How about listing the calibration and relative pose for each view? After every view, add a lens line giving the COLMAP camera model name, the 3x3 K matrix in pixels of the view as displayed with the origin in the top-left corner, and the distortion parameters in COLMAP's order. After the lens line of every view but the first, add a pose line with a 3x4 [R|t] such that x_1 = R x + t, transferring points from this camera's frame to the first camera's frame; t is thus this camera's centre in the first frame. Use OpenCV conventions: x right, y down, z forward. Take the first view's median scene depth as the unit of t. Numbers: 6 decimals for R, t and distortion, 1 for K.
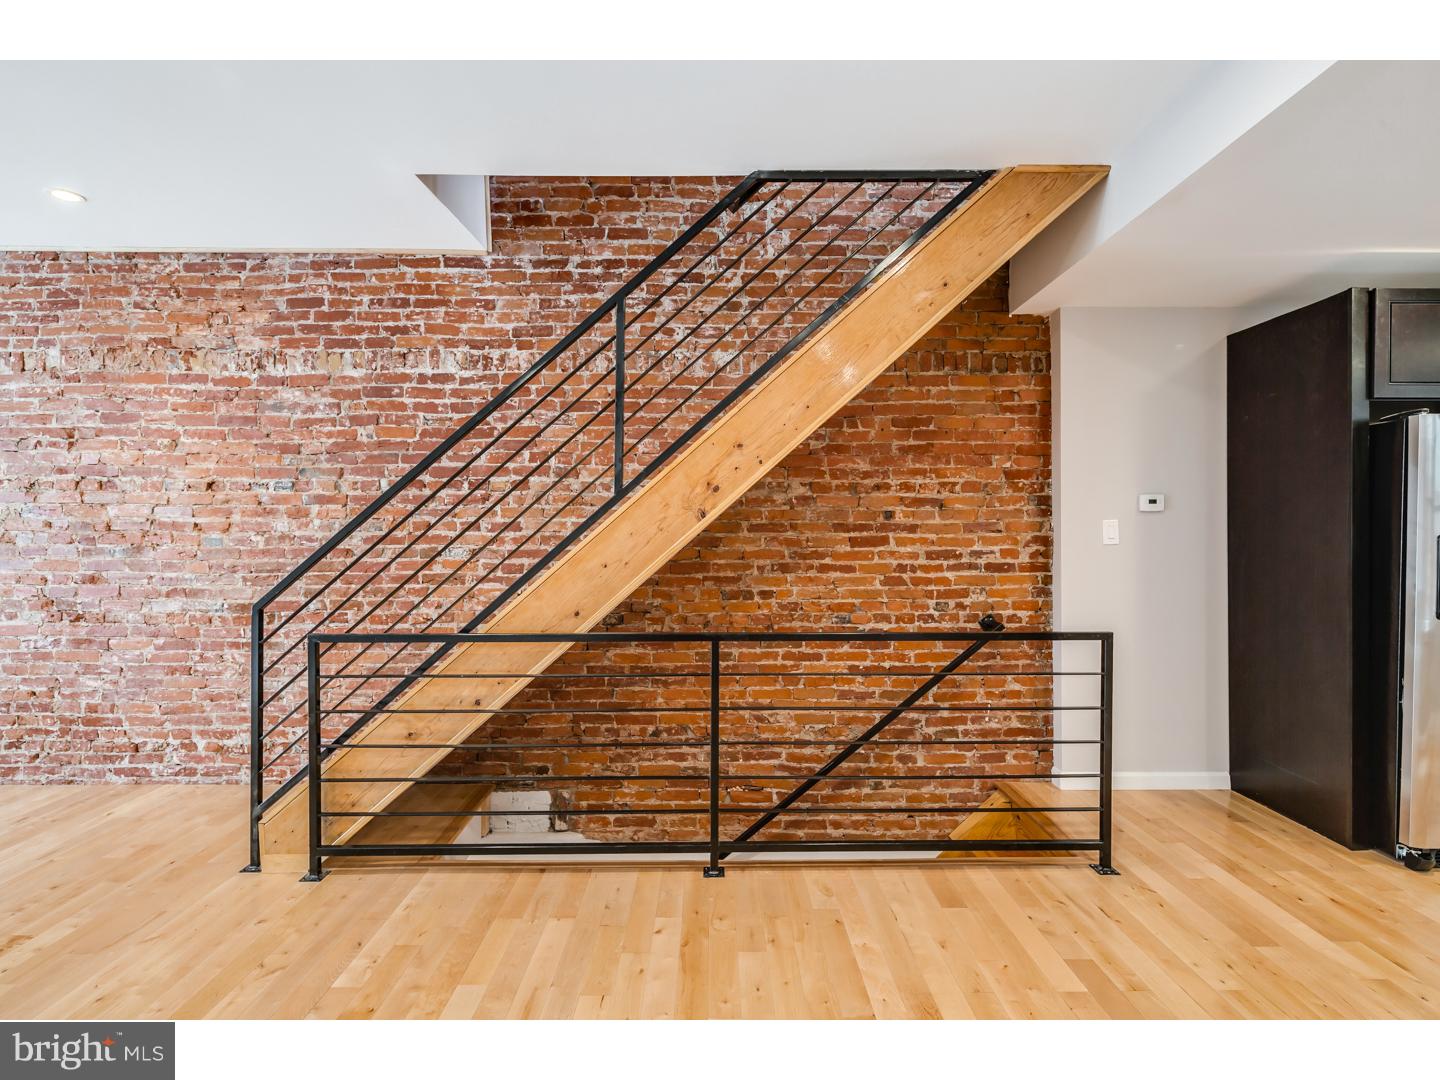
lens RADIAL K [[702.4, 0, 714.7], [0, 702.4, 543.4], [0, 0, 1]] dist [0.006744, -0.004391]
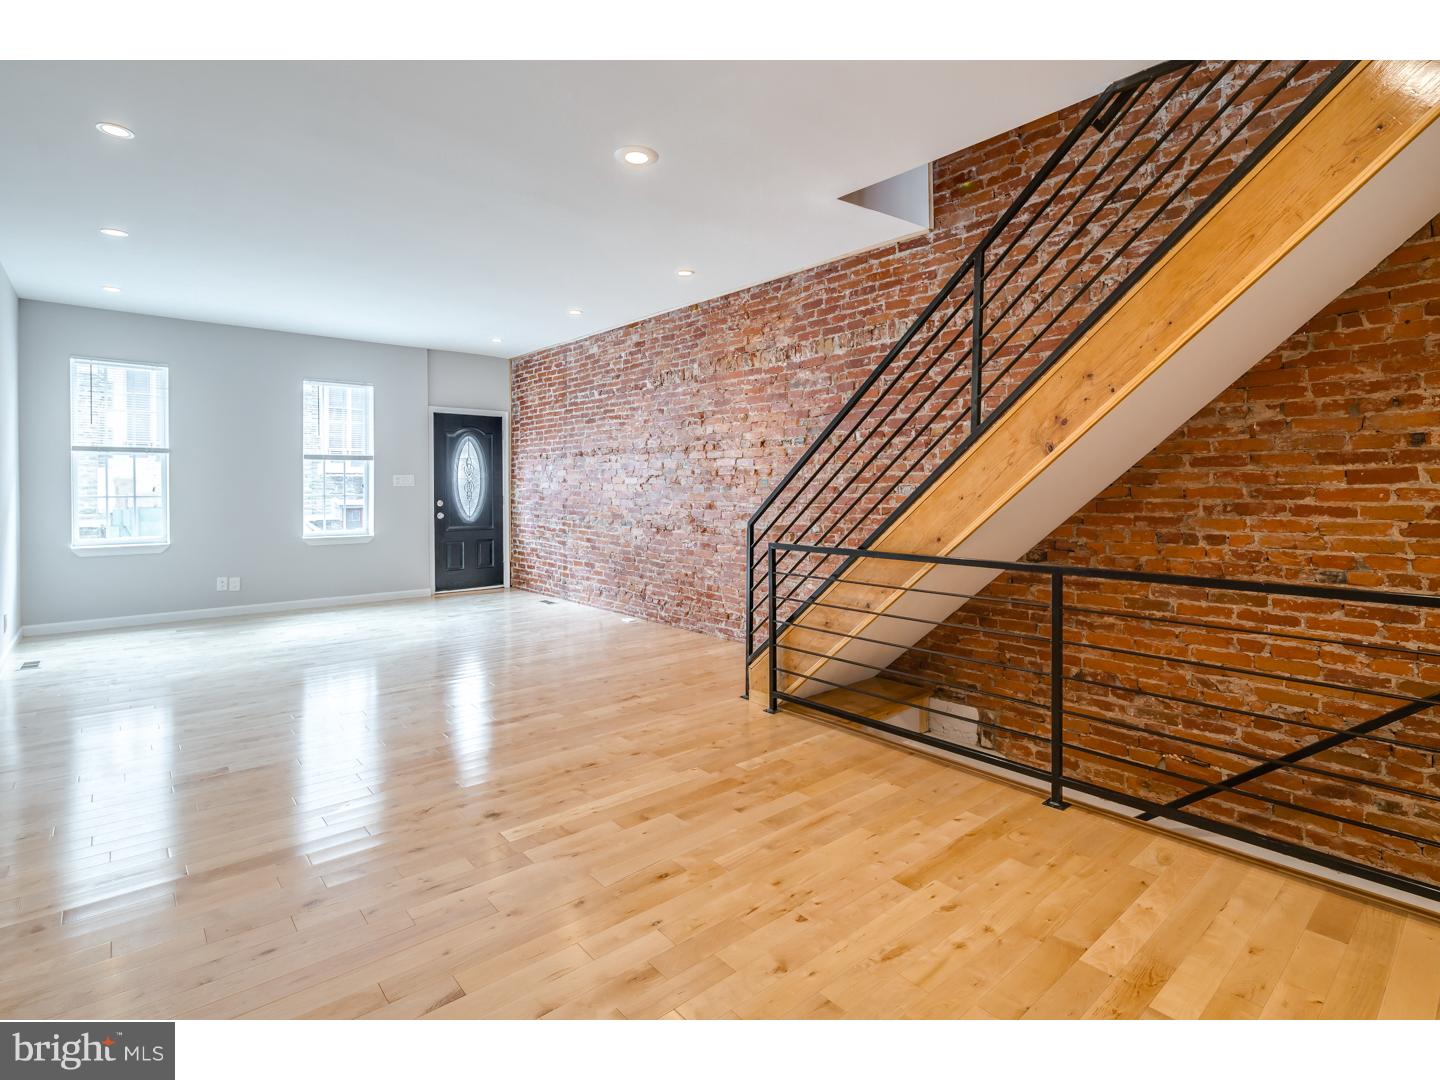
lens RADIAL K [[702.4, 0, 717.6], [0, 702.4, 496.7], [0, 0, 1]] dist [0.006744, -0.004391]
pose [[0.649812, 0.009101, -0.760041, 0.330208], [-0.005780, 0.999959, 0.007031, 0.018186], [0.760073, -0.000176, 0.649838, -0.015769]]
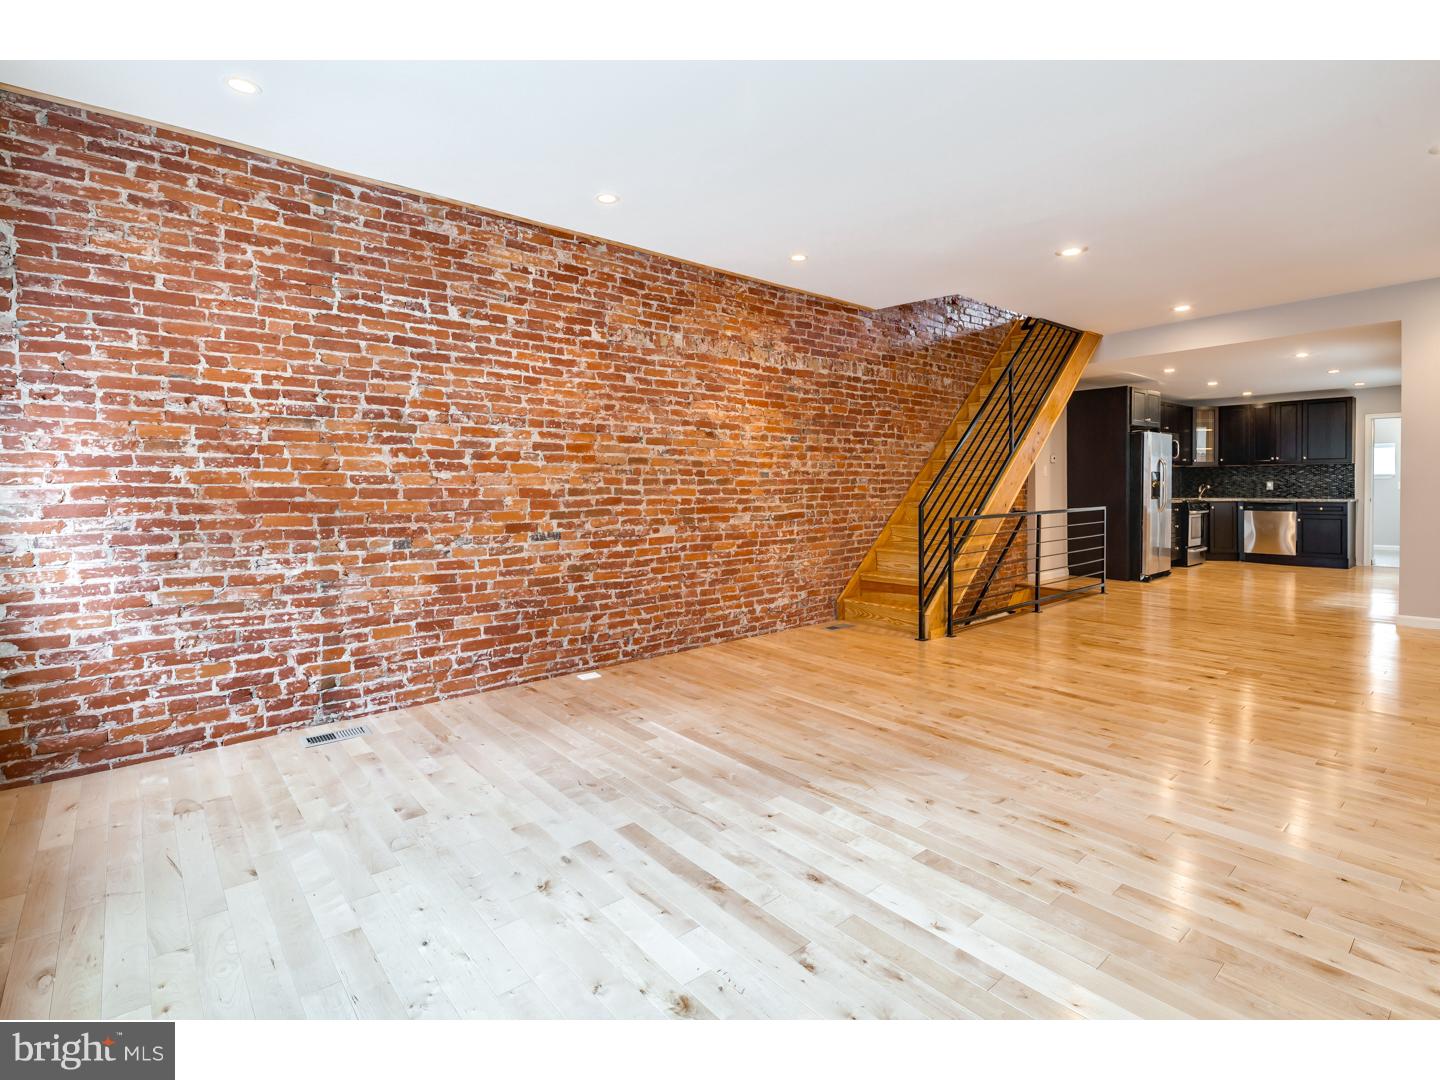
lens RADIAL K [[702.4, 0, 705.7], [0, 702.4, 495.9], [0, 0, 1]] dist [0.006744, -0.004391]
pose [[0.768663, -0.018054, 0.639400, -1.778672], [0.013094, 0.999836, 0.012489, 0.023070], [-0.639520, -0.001227, 0.768773, -0.082746]]
